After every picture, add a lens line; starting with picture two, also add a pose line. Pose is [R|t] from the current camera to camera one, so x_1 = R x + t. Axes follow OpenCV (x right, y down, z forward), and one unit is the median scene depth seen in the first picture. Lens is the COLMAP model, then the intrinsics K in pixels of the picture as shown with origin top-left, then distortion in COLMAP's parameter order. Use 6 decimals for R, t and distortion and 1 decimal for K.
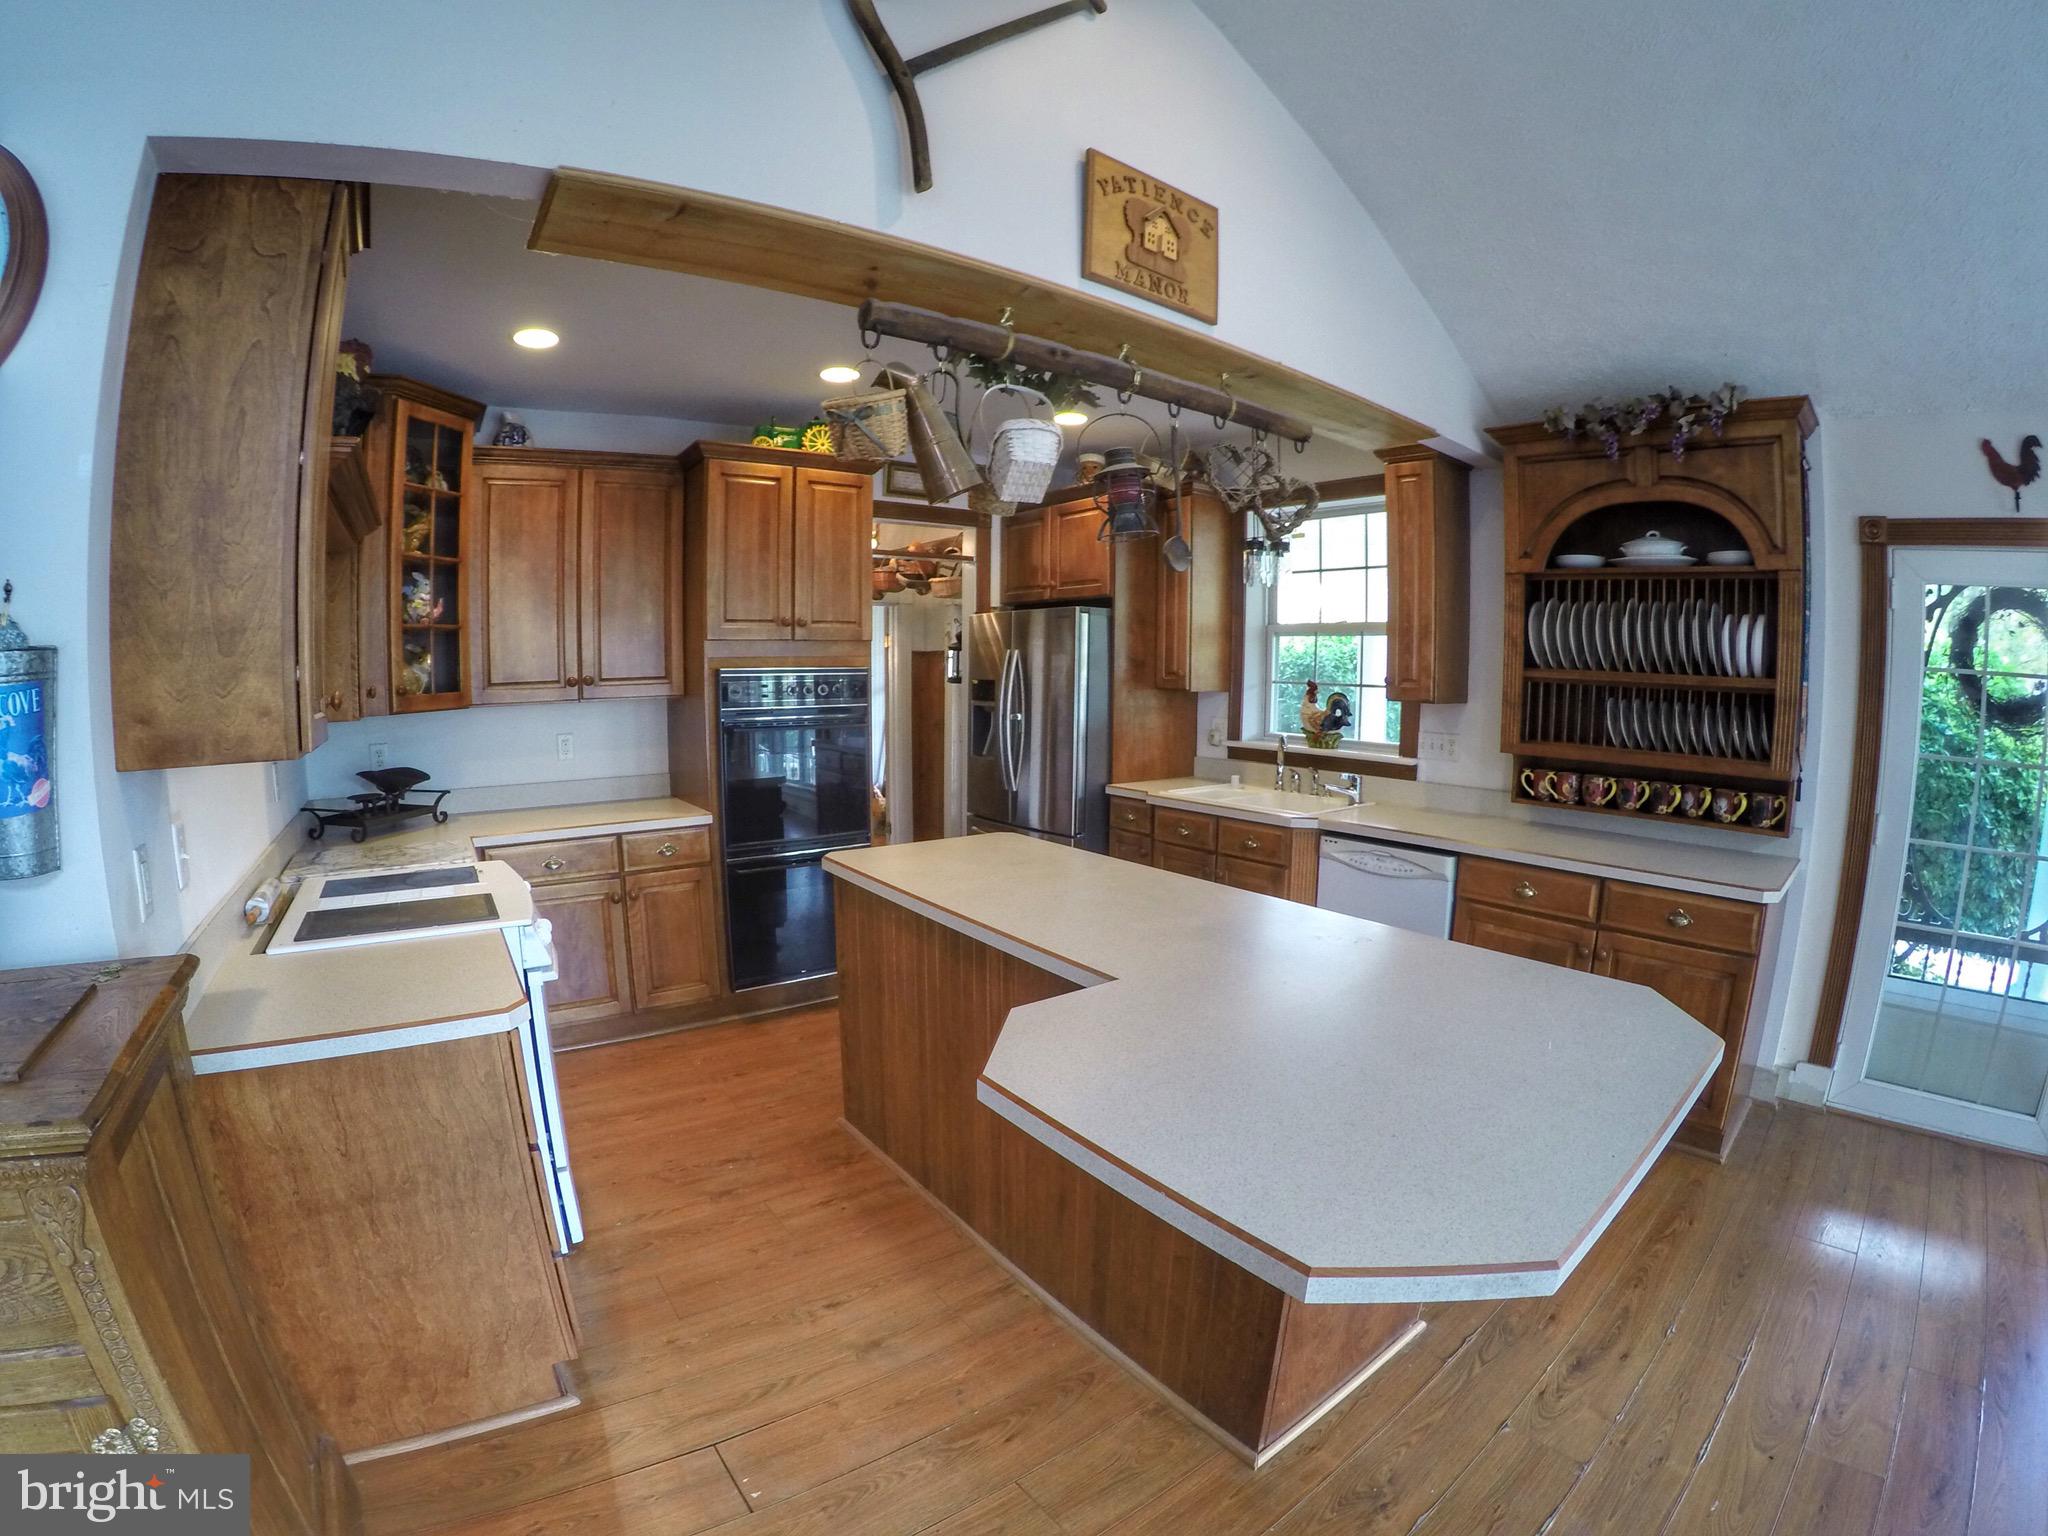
lens RADIAL K [[917.9, 0, 1028.0], [0, 917.9, 783.2], [0, 0, 1]] dist [-0.202123, 0.033590]
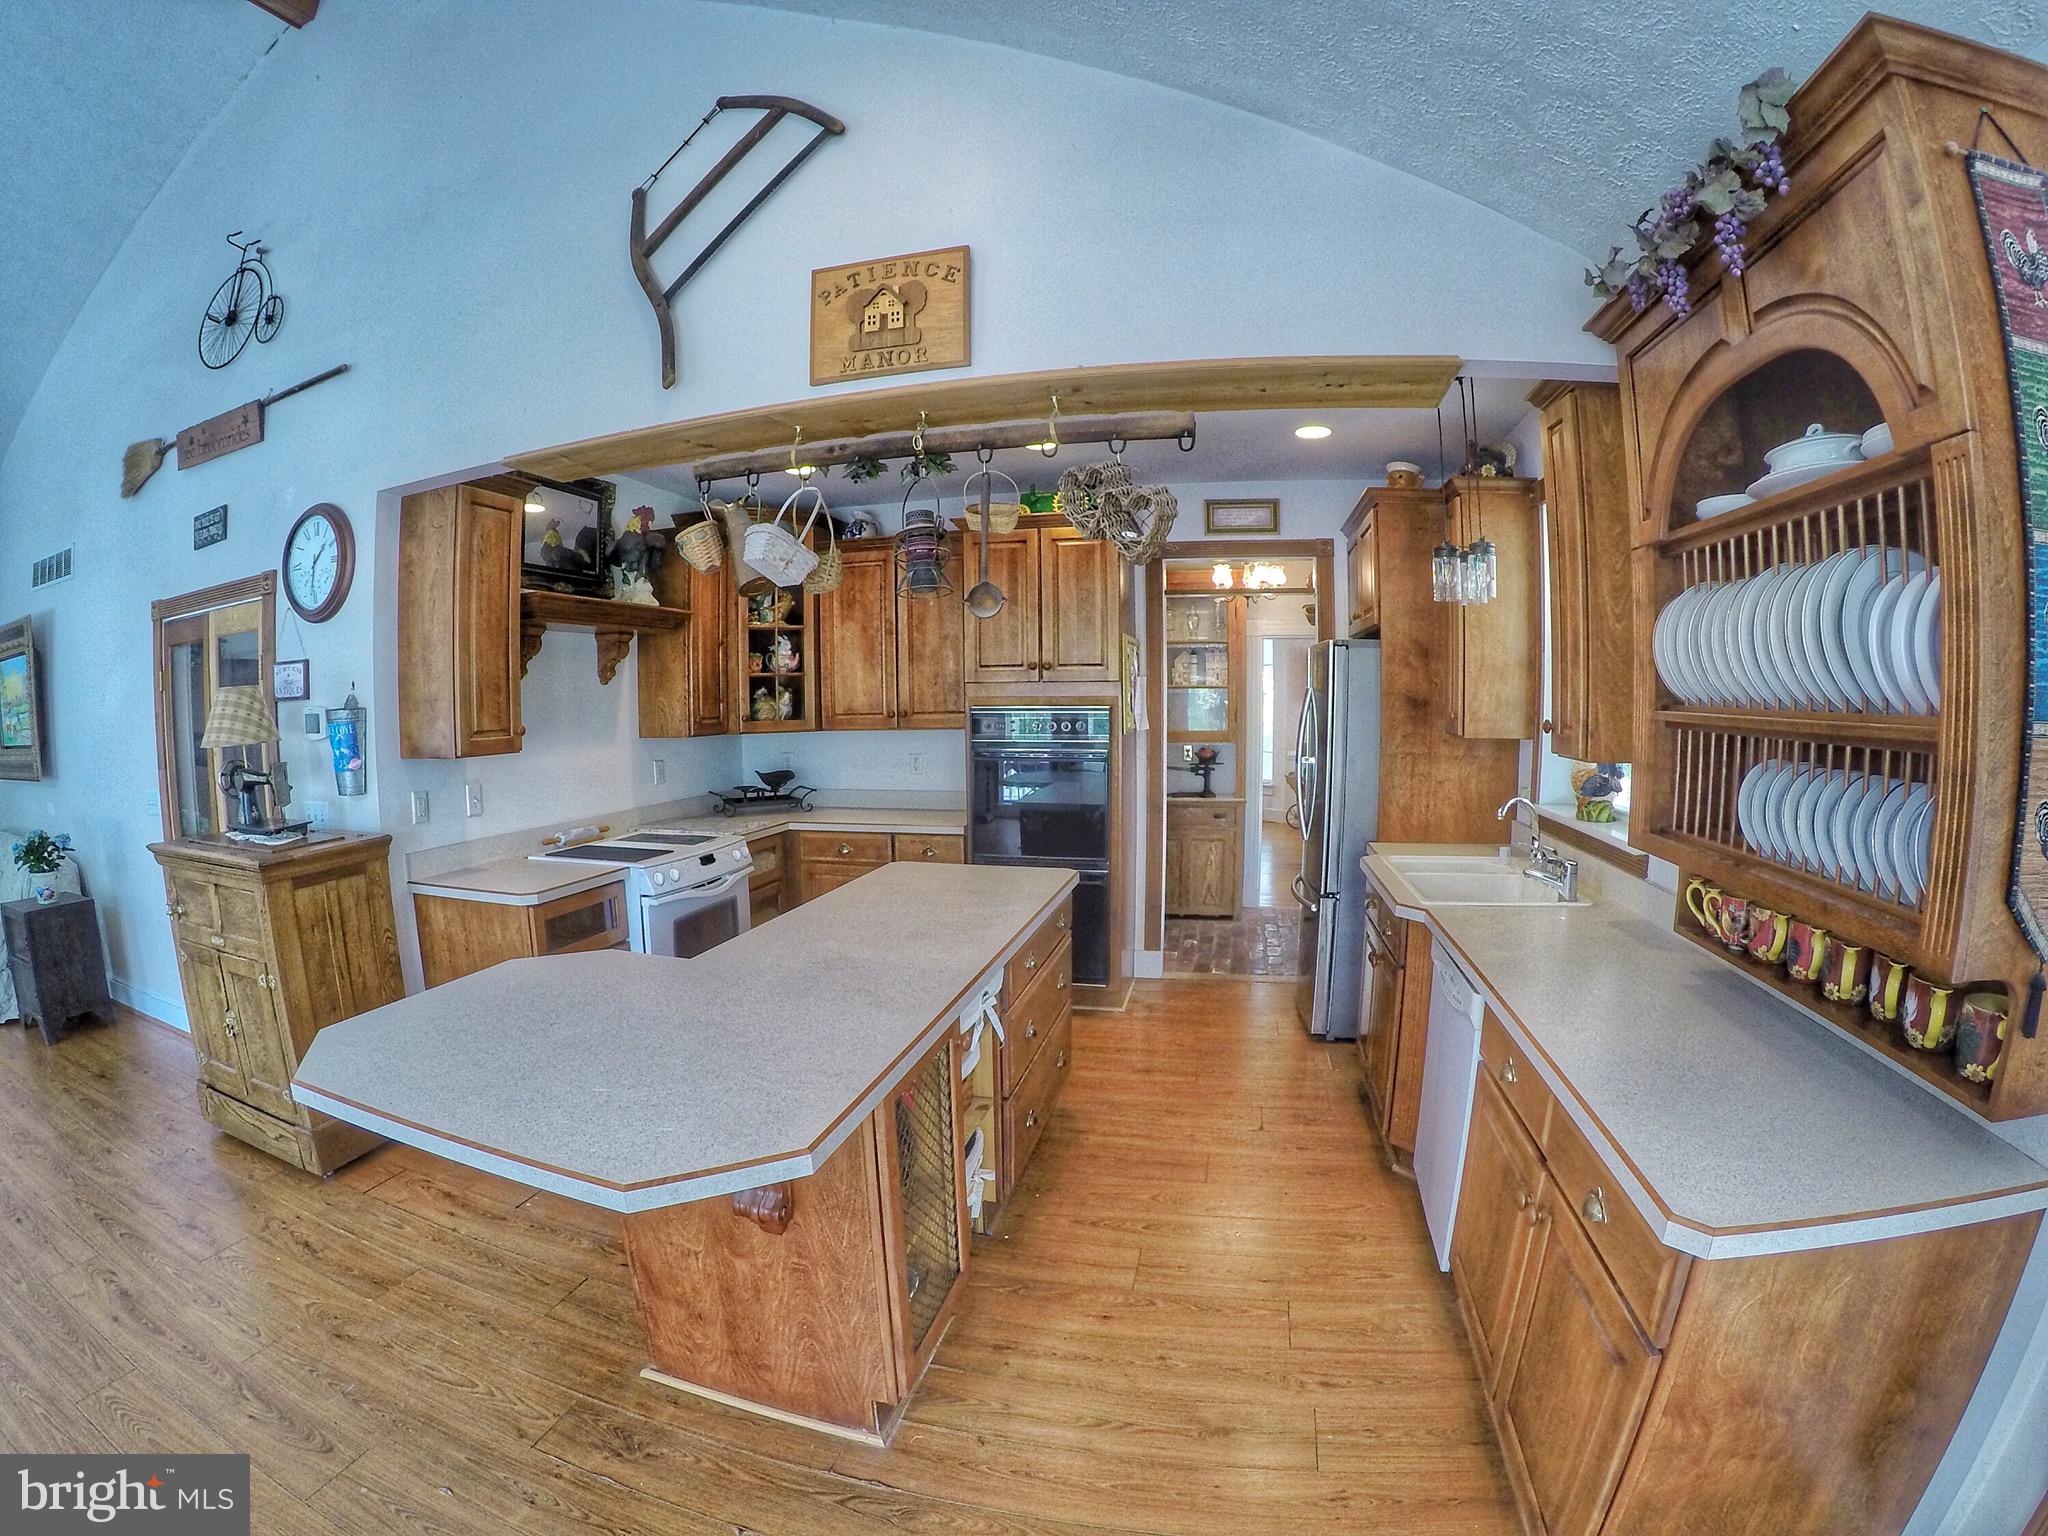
lens RADIAL K [[917.9, 0, 1028.0], [0, 917.9, 783.2], [0, 0, 1]] dist [-0.202123, 0.033590]
pose [[0.614868, 0.063154, -0.786097, 1.077127], [-0.084342, 0.996337, 0.014074, -0.074633], [0.784107, 0.057647, 0.617943, 0.456741]]
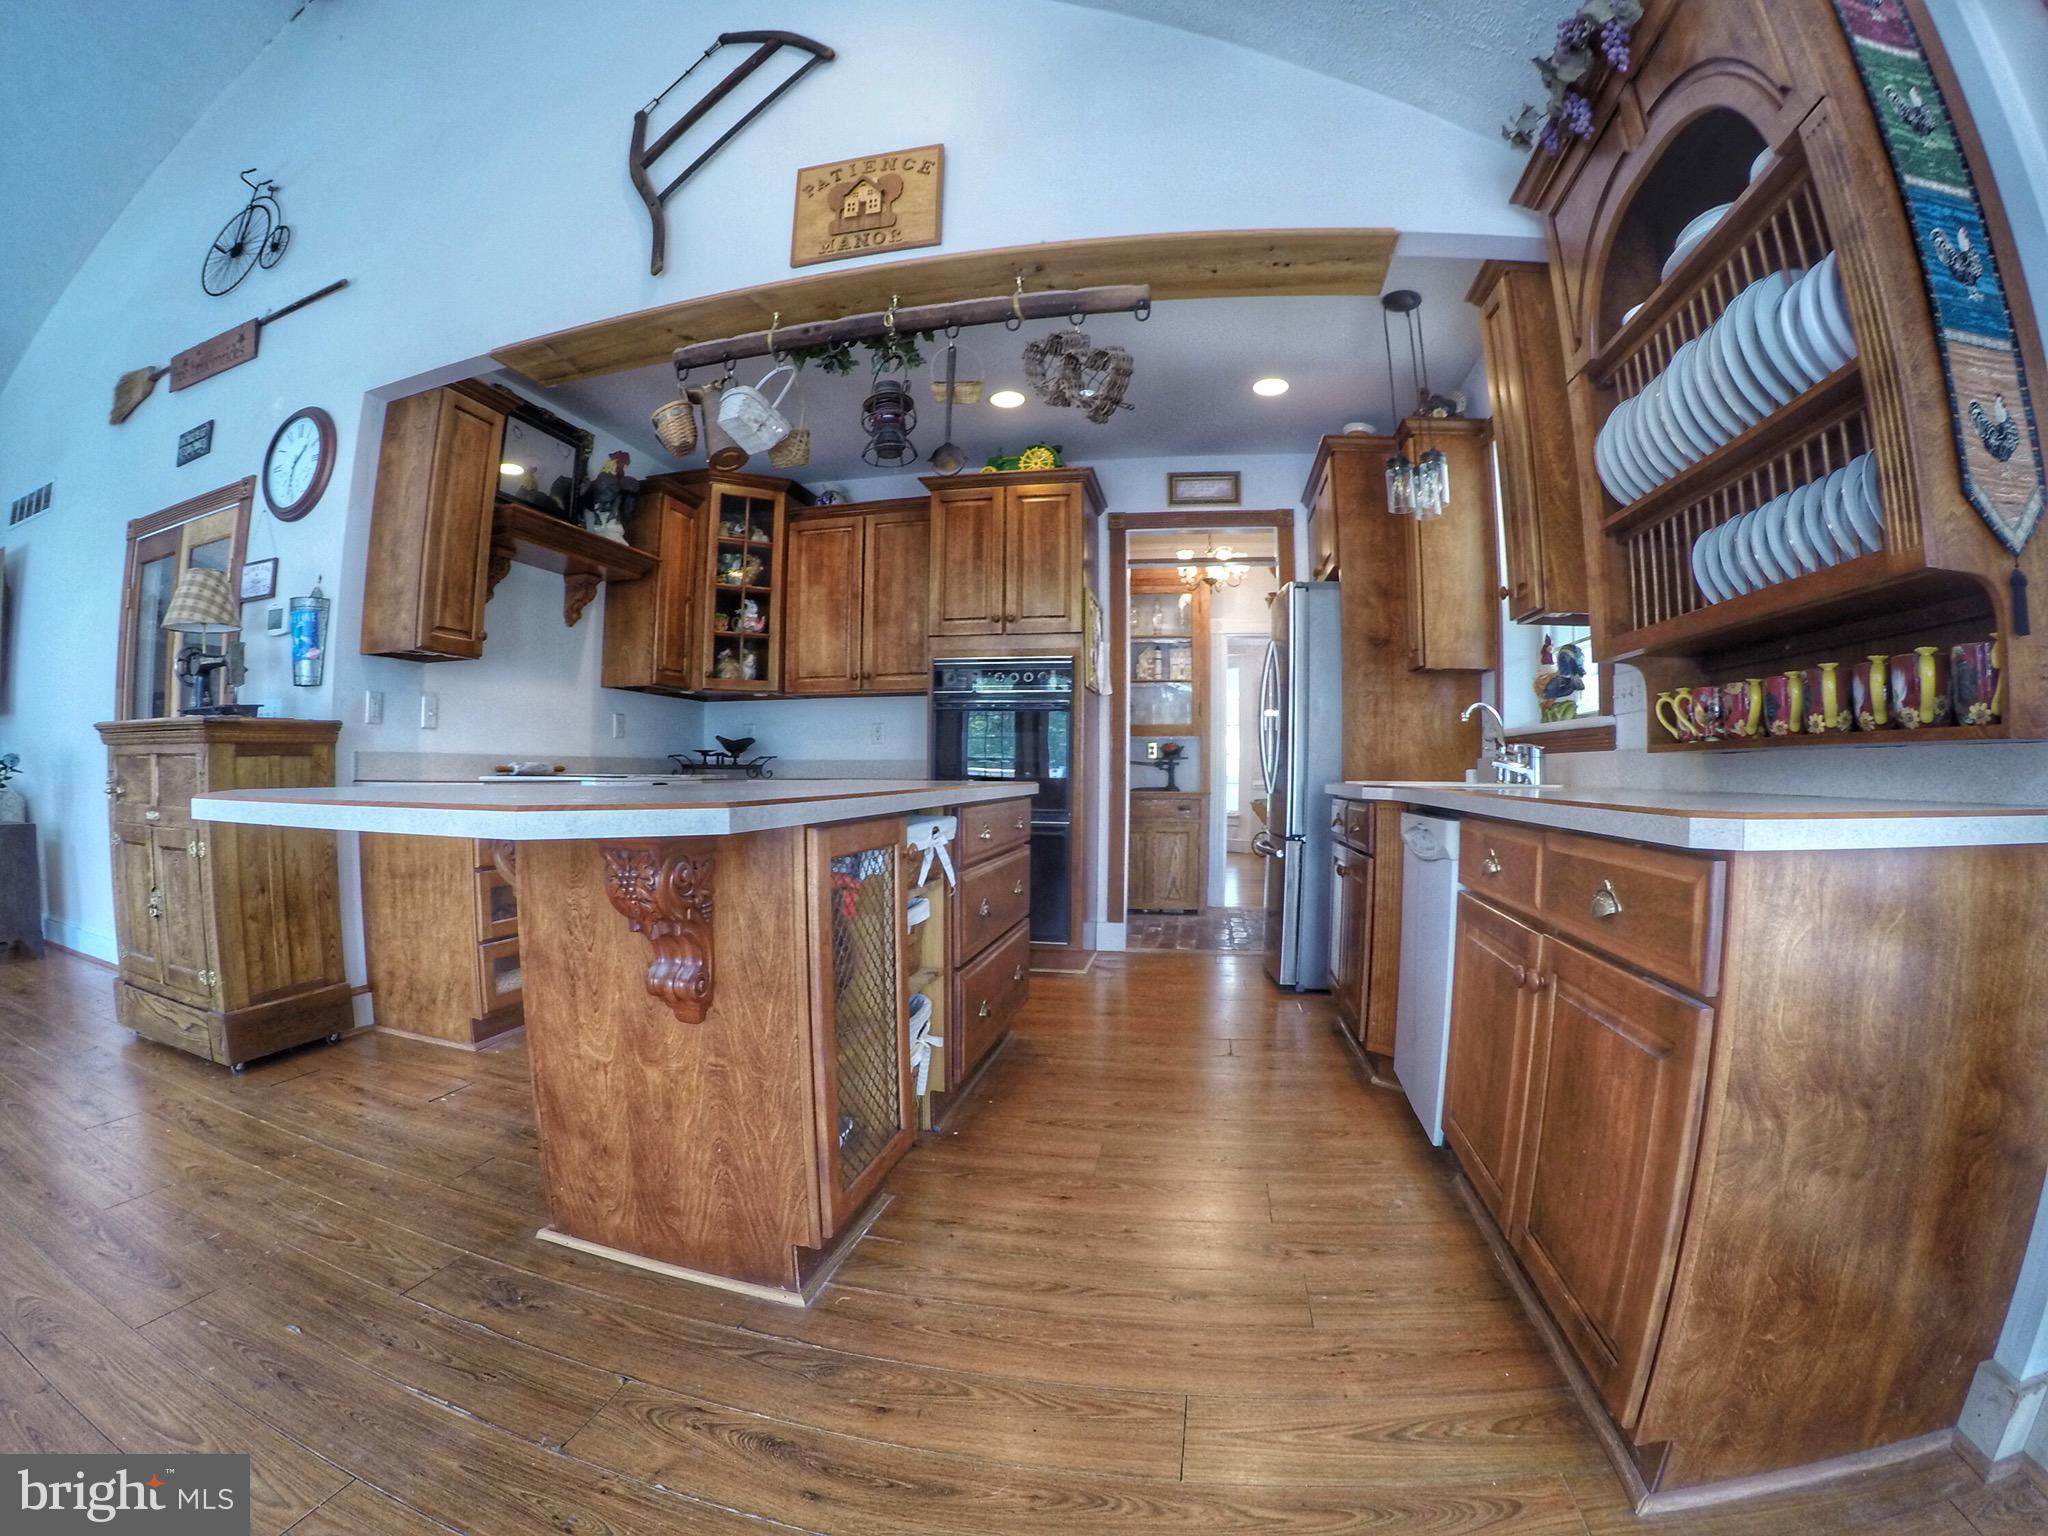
lens RADIAL K [[920.0, 0, 1016.9], [0, 920.0, 766.8], [0, 0, 1]] dist [-0.200128, 0.033147]
pose [[0.633131, -0.007637, -0.774007, 1.080084], [-0.099188, 0.990907, -0.090913, 0.189108], [0.767664, 0.134332, 0.626616, 0.499887]]
